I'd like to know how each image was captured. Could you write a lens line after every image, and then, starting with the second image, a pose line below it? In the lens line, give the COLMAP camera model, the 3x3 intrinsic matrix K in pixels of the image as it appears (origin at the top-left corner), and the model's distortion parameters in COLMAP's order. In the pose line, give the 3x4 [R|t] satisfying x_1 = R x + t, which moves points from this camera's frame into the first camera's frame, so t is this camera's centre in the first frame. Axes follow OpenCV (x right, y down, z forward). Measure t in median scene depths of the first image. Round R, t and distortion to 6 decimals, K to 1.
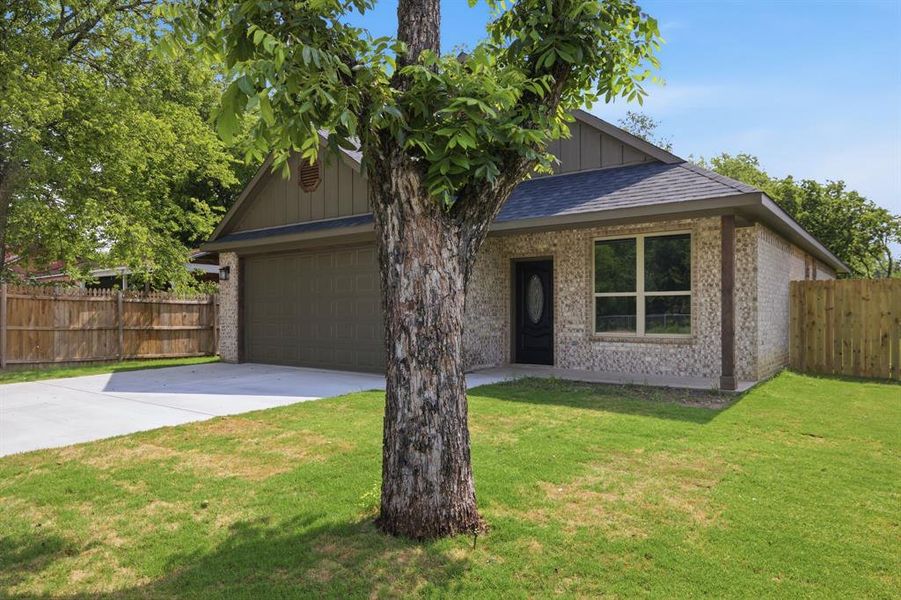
lens RADIAL K [[594.5, 0, 446.6], [0, 594.5, 308.5], [0, 0, 1]] dist [-0.035862, -0.005867]
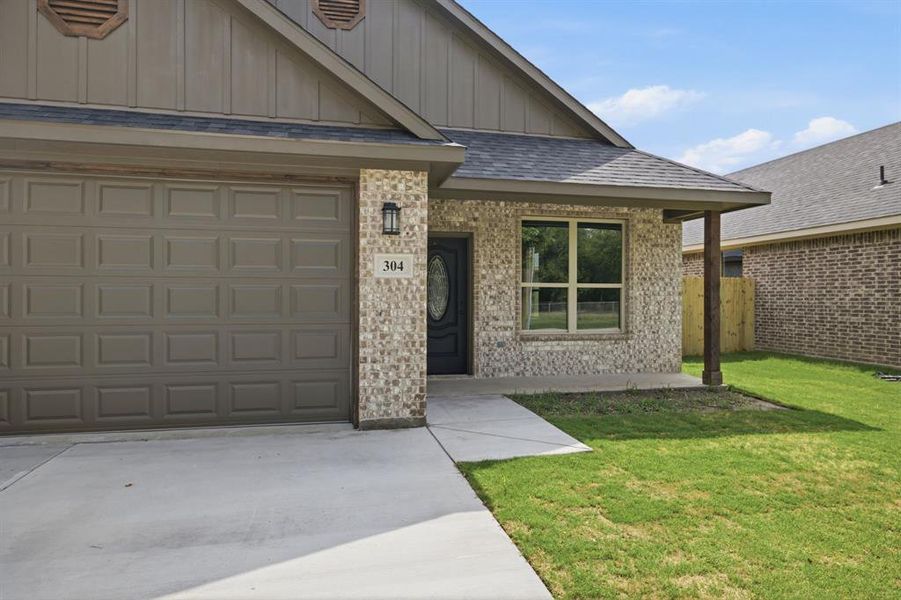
lens RADIAL K [[594.5, 0, 449.5], [0, 594.5, 297.8], [0, 0, 1]] dist [-0.035862, -0.005867]
pose [[0.620469, 0.001927, 0.784228, -0.474046], [-0.011293, 0.999915, 0.006478, -0.009315], [-0.784149, -0.012875, 0.620438, 0.574427]]
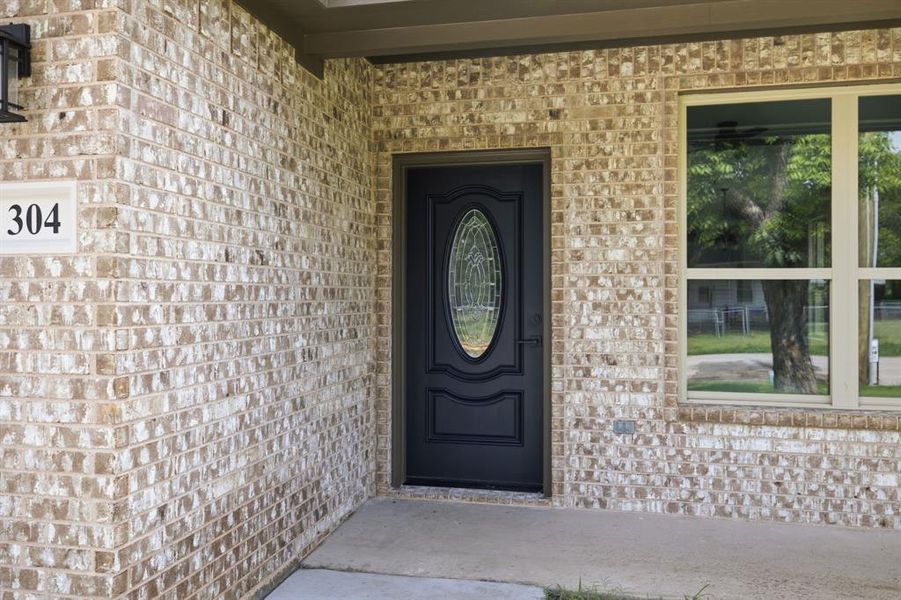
lens RADIAL K [[756.4, 0, 454.5], [0, 756.4, 286.8], [0, 0, 1]] dist [0.018197, -0.003182]
pose [[0.902876, 0.007547, 0.429835, -0.040442], [-0.007293, 0.999971, -0.002238, -0.014698], [-0.429839, -0.001114, 0.902905, 0.698013]]
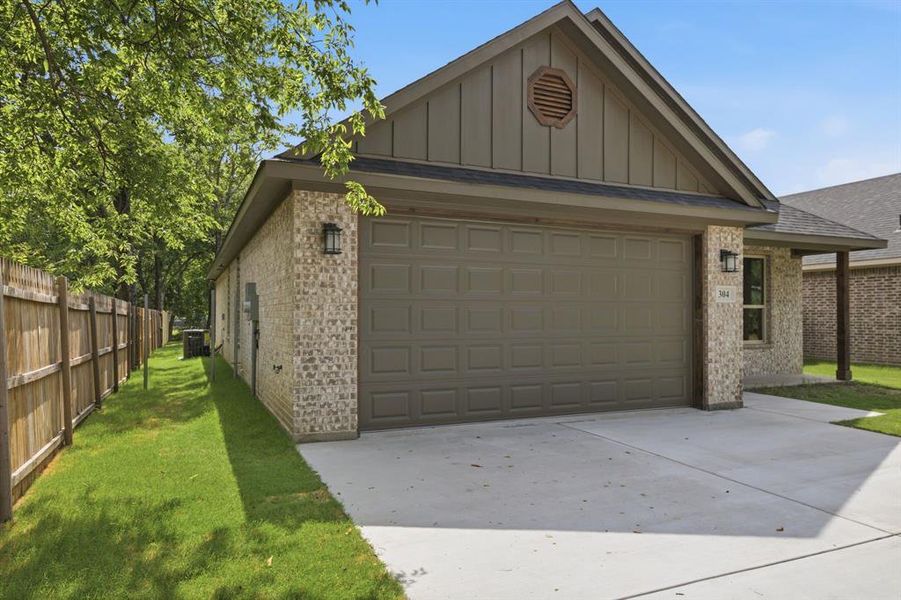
lens RADIAL K [[594.5, 0, 417.7], [0, 594.5, 308.8], [0, 0, 1]] dist [-0.035862, -0.005867]
pose [[0.523073, 0.011250, 0.852214, -0.959998], [-0.009575, 0.999927, -0.007323, -0.005794], [-0.852234, -0.004329, 0.523143, 0.909220]]
